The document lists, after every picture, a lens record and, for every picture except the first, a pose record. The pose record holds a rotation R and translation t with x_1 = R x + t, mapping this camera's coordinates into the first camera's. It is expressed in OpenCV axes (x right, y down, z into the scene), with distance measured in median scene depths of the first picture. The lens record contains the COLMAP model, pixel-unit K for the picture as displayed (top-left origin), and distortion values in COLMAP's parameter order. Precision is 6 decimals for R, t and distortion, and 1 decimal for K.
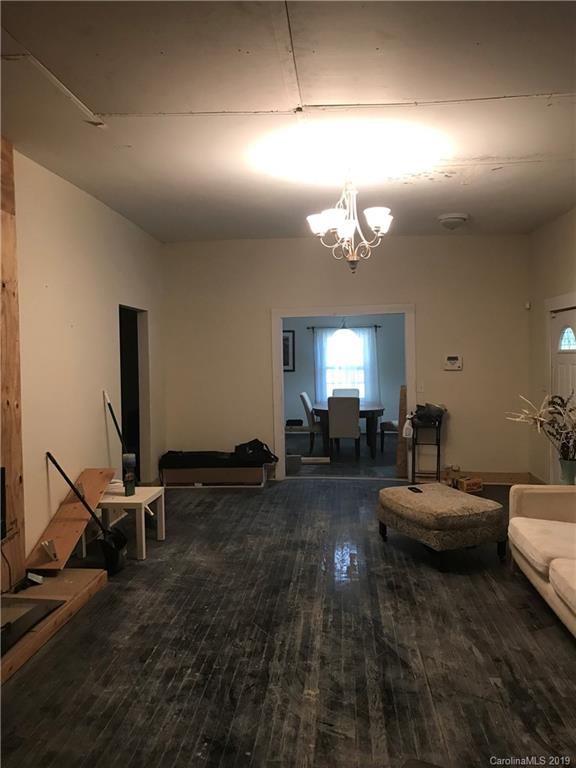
lens RADIAL K [[622.1, 0, 288.3], [0, 622.1, 384.3], [0, 0, 1]] dist [-0.004451, 0.000214]
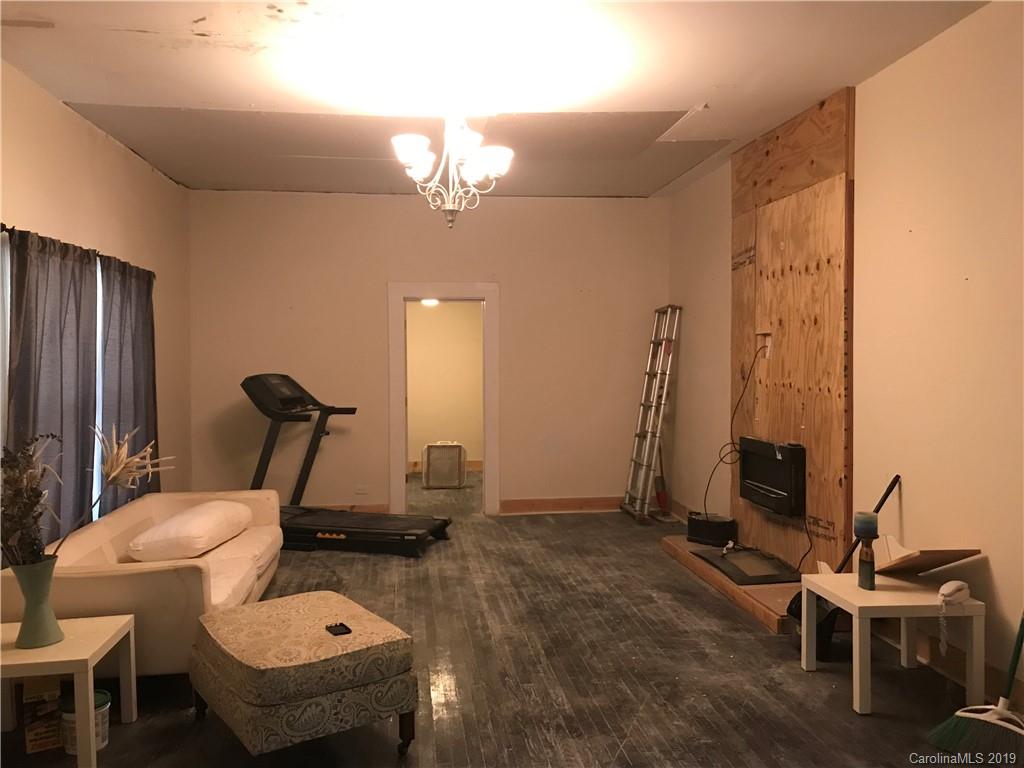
lens RADIAL K [[829.4, 0, 512.8], [0, 829.4, 379.6], [0, 0, 1]] dist [-0.004451, 0.000214]
pose [[-0.976286, 0.031580, -0.214170, 0.239772], [0.015366, 0.996916, 0.076954, -0.078988], [0.215940, 0.071838, -0.973760, 1.918397]]
